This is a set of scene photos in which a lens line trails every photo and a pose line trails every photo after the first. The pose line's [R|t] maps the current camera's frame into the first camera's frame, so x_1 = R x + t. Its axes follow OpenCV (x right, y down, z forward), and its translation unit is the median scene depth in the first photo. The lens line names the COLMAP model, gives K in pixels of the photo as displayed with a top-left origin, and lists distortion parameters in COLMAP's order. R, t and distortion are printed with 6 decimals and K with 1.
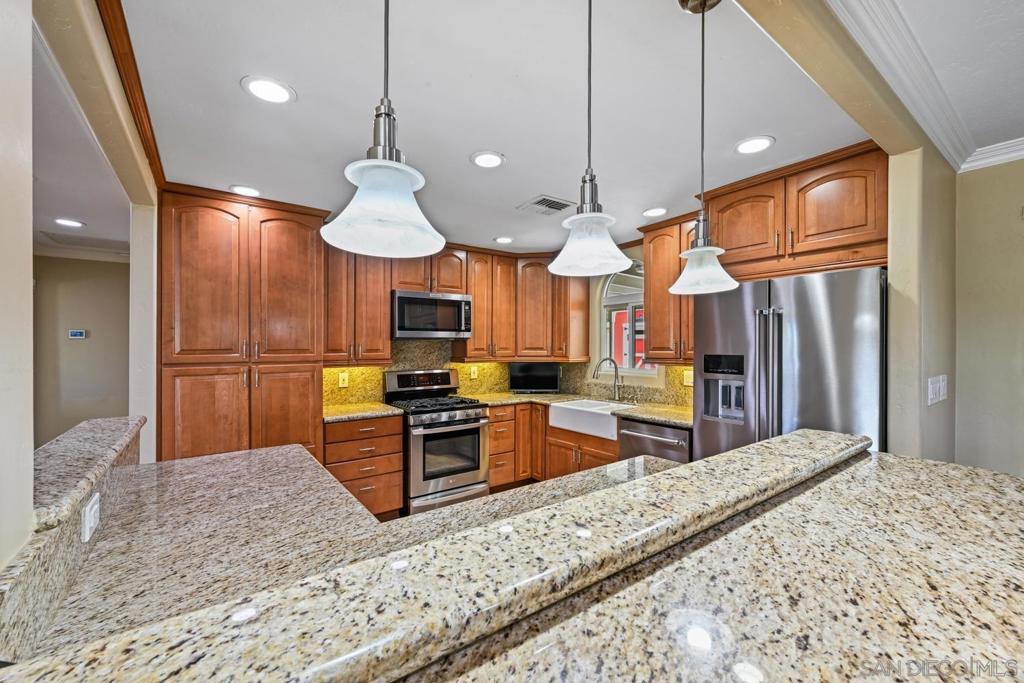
lens RADIAL K [[418.1, 0, 515.3], [0, 418.1, 345.8], [0, 0, 1]] dist [-0.001250, -0.000099]
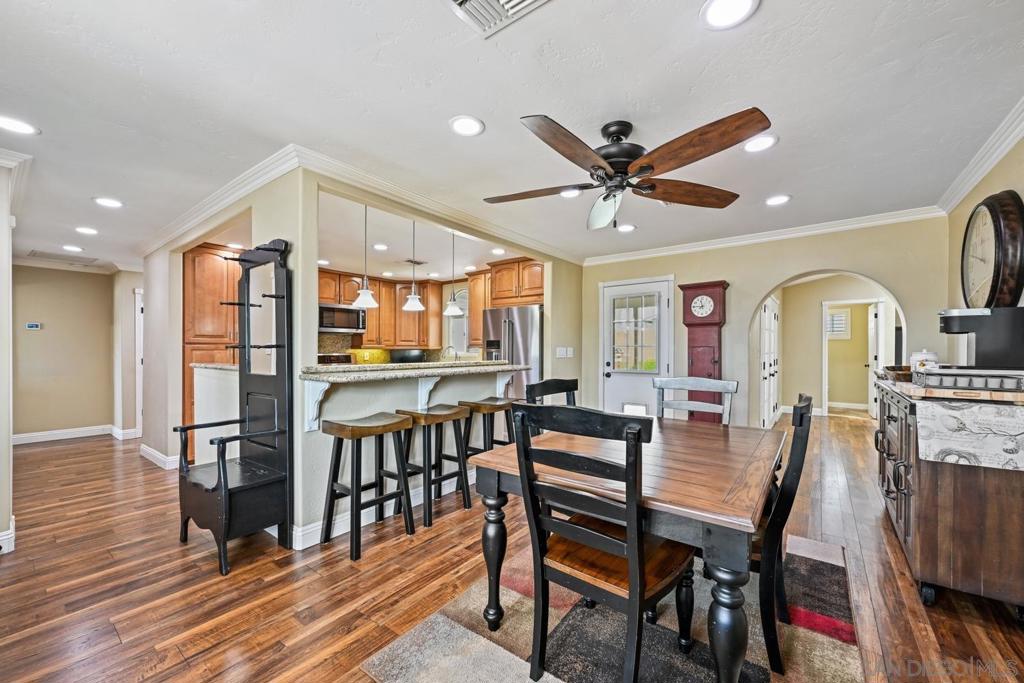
lens RADIAL K [[399.7, 0, 513.4], [0, 399.7, 345.4], [0, 0, 1]] dist [-0.001022, 0.000076]
pose [[0.960871, 0.006018, 0.276930, 0.016225], [-0.003532, 0.999949, -0.009474, 0.045798], [-0.276972, 0.008125, 0.960844, -0.706421]]
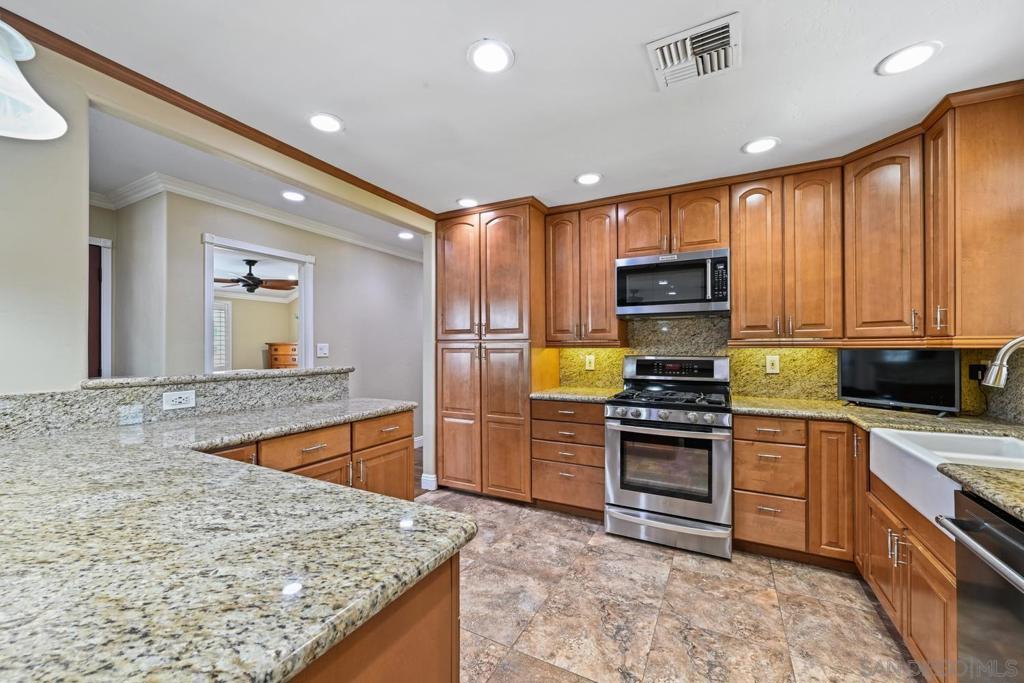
lens RADIAL K [[399.7, 0, 513.4], [0, 399.7, 345.4], [0, 0, 1]] dist [-0.001022, 0.000076]
pose [[0.429905, -0.000325, -0.902874, 0.371925], [-0.000119, 1.000000, -0.000417, 0.043897], [0.902874, 0.000286, 0.429905, 0.453363]]
